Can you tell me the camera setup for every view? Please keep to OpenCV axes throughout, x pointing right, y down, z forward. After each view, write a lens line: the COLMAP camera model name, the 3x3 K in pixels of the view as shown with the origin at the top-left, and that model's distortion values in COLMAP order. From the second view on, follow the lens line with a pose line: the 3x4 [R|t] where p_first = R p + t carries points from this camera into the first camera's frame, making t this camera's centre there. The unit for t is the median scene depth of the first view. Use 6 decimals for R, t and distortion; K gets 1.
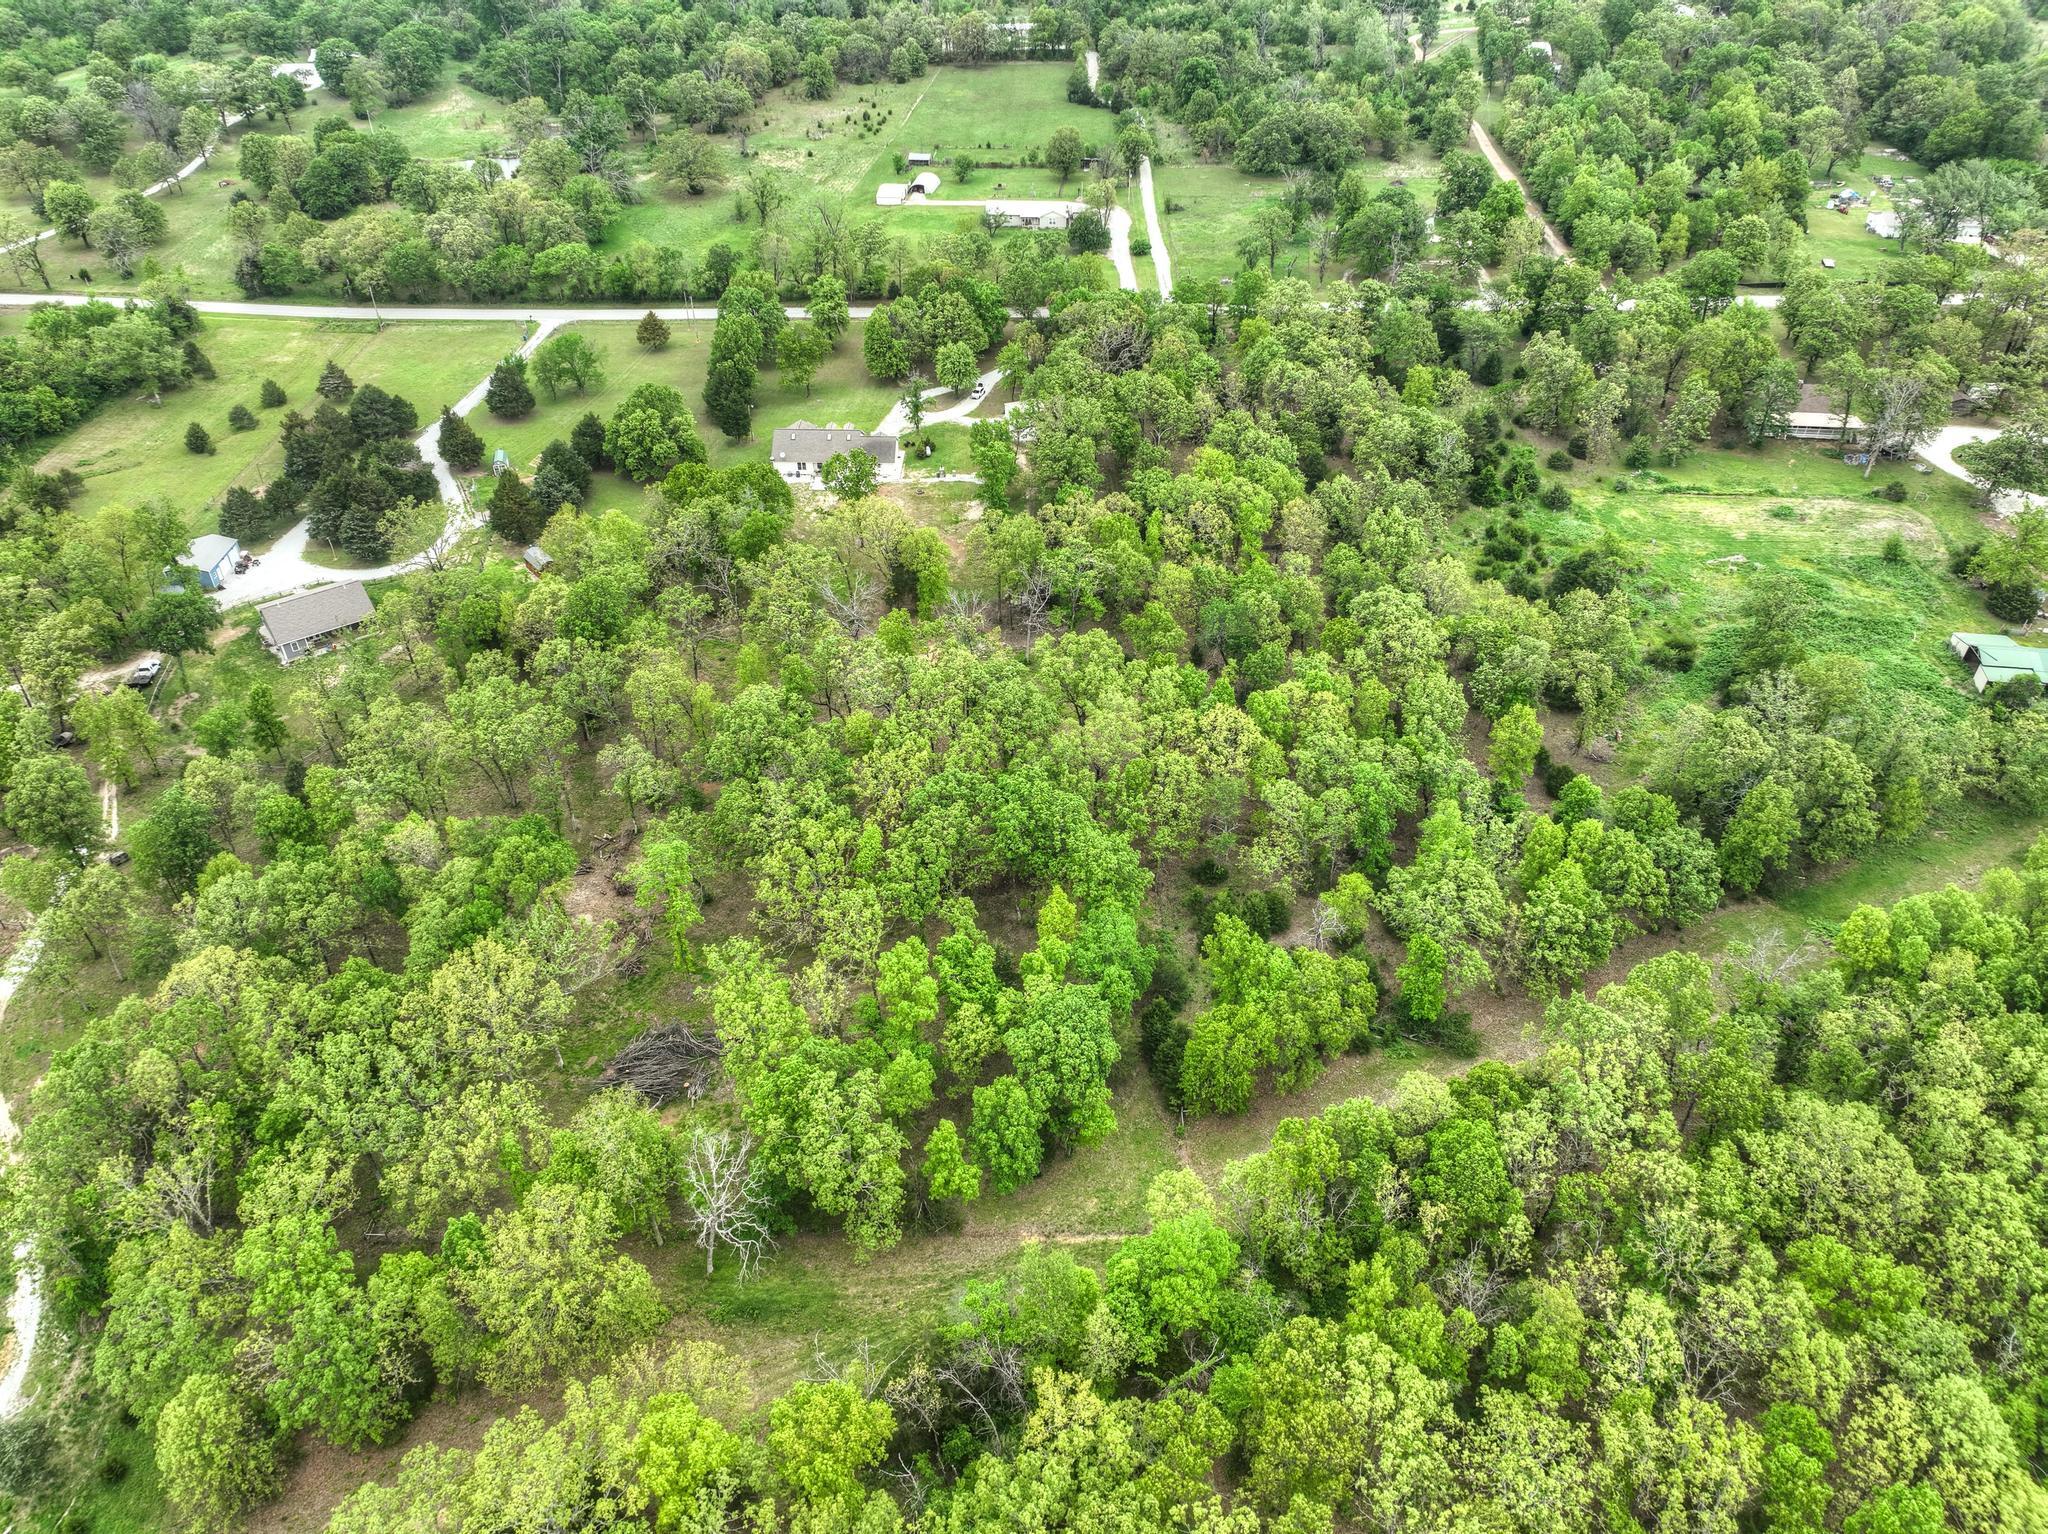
lens RADIAL K [[1437.4, 0, 1032.2], [0, 1437.4, 771.6], [0, 0, 1]] dist [-0.007960, 0.025166]
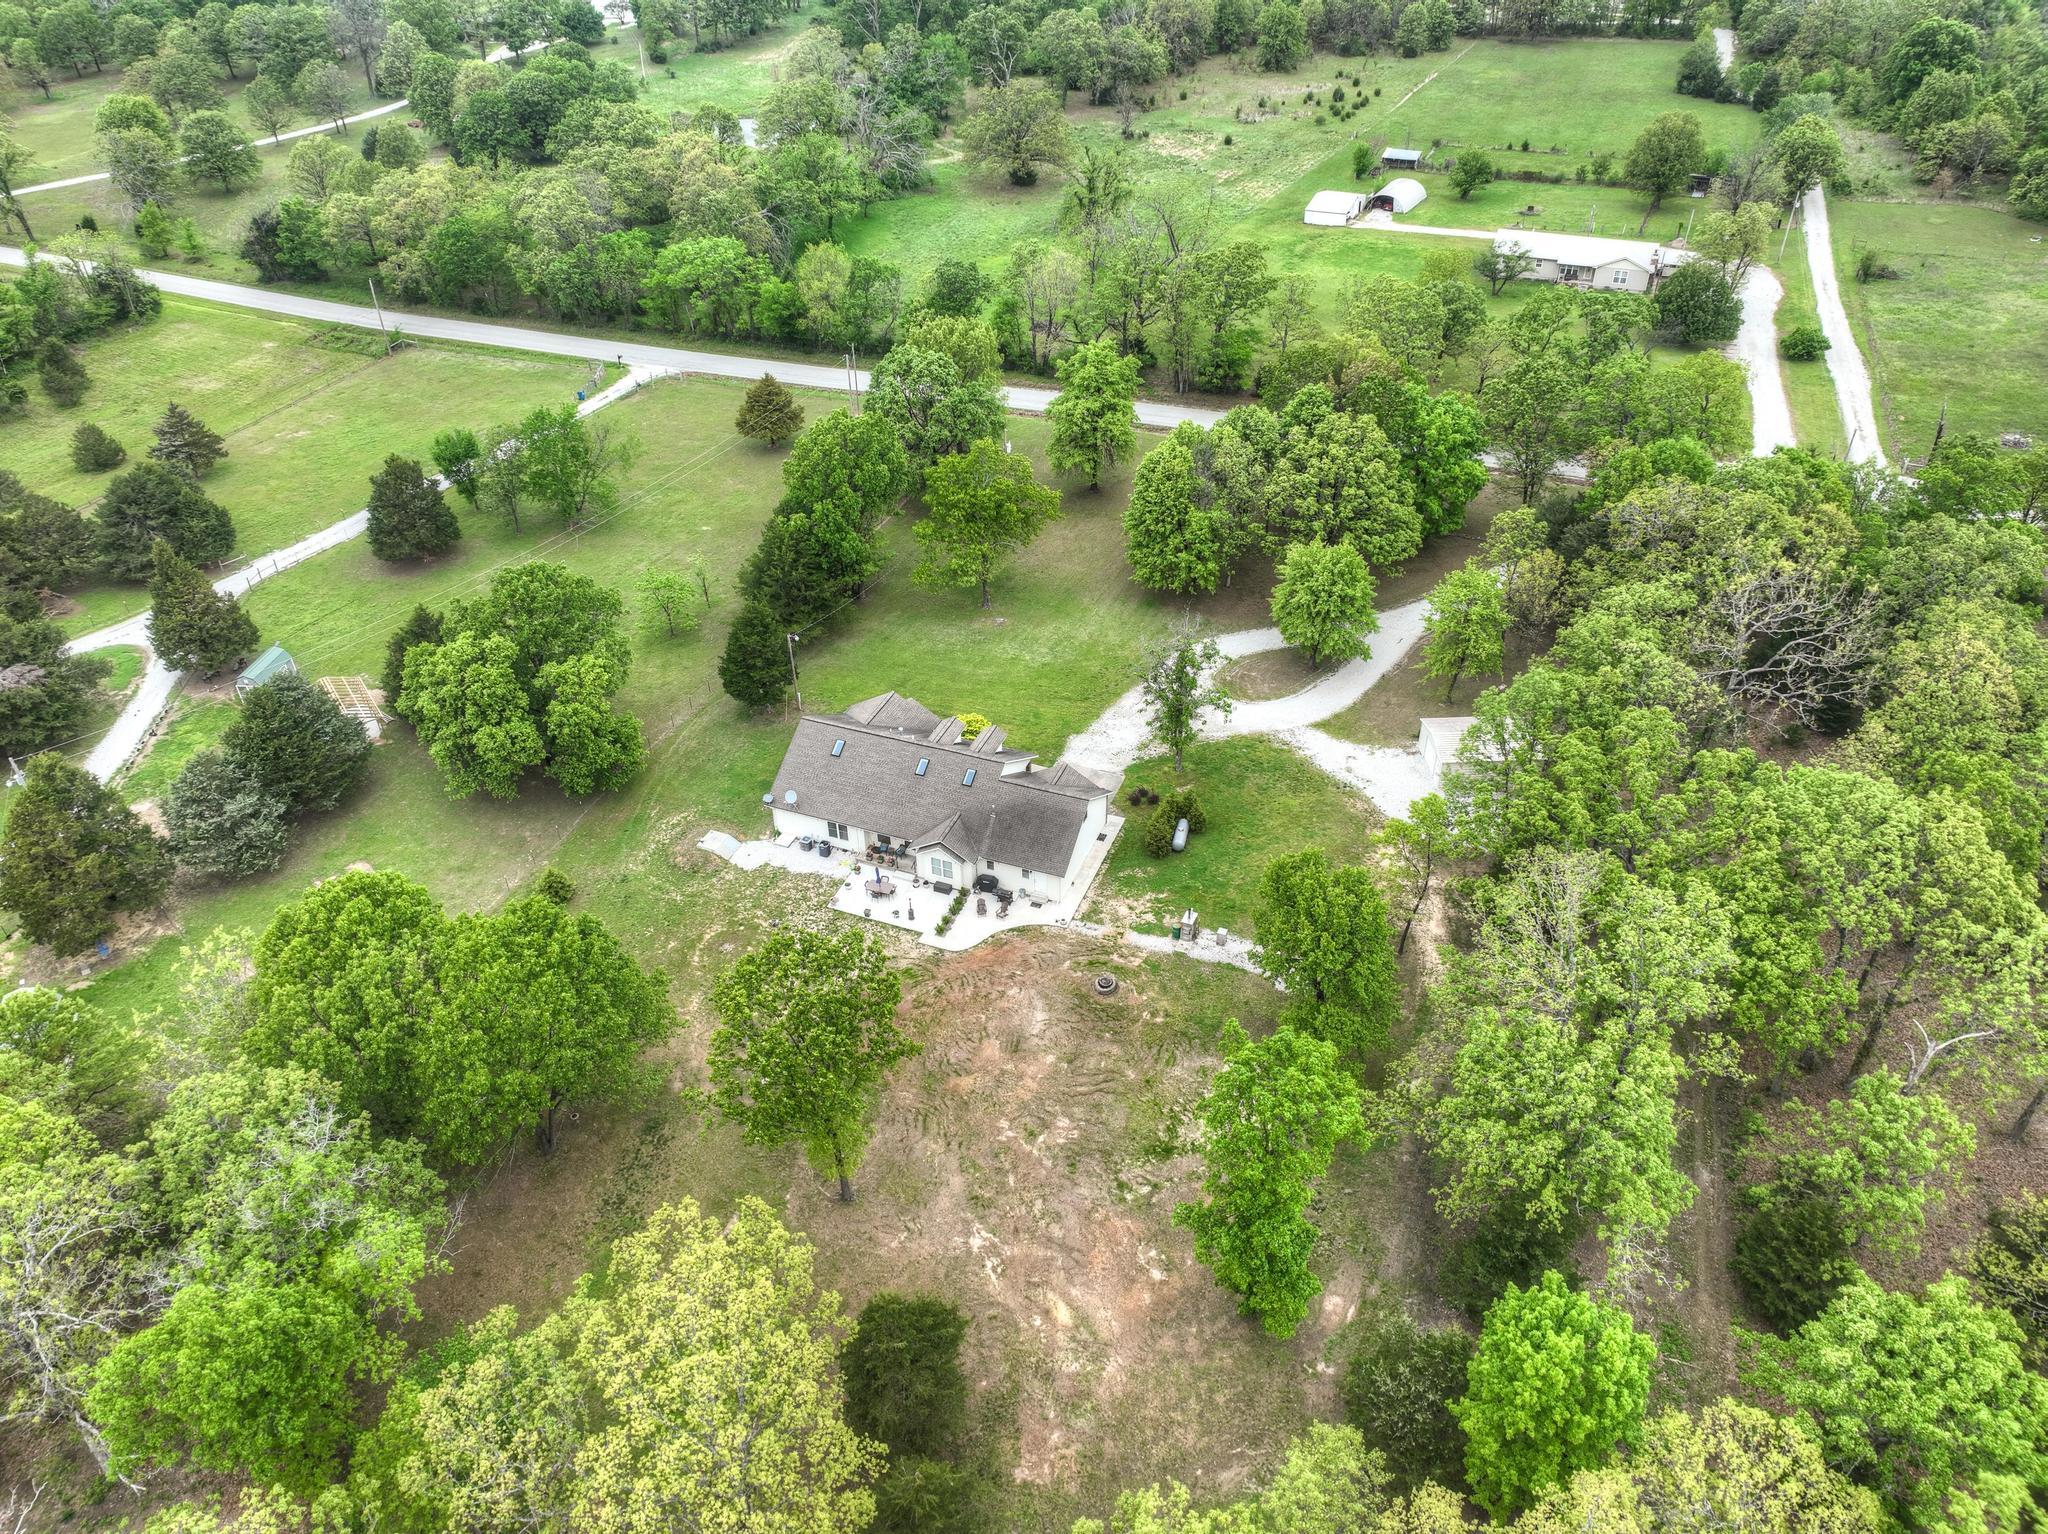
lens RADIAL K [[1437.4, 0, 1022.6], [0, 1437.4, 761.4], [0, 0, 1]] dist [-0.007960, 0.025166]
pose [[0.937231, 0.188883, -0.293125, -0.005121], [-0.197956, 0.980210, -0.001317, -0.254013], [0.287076, 0.059260, 0.956073, 0.682812]]
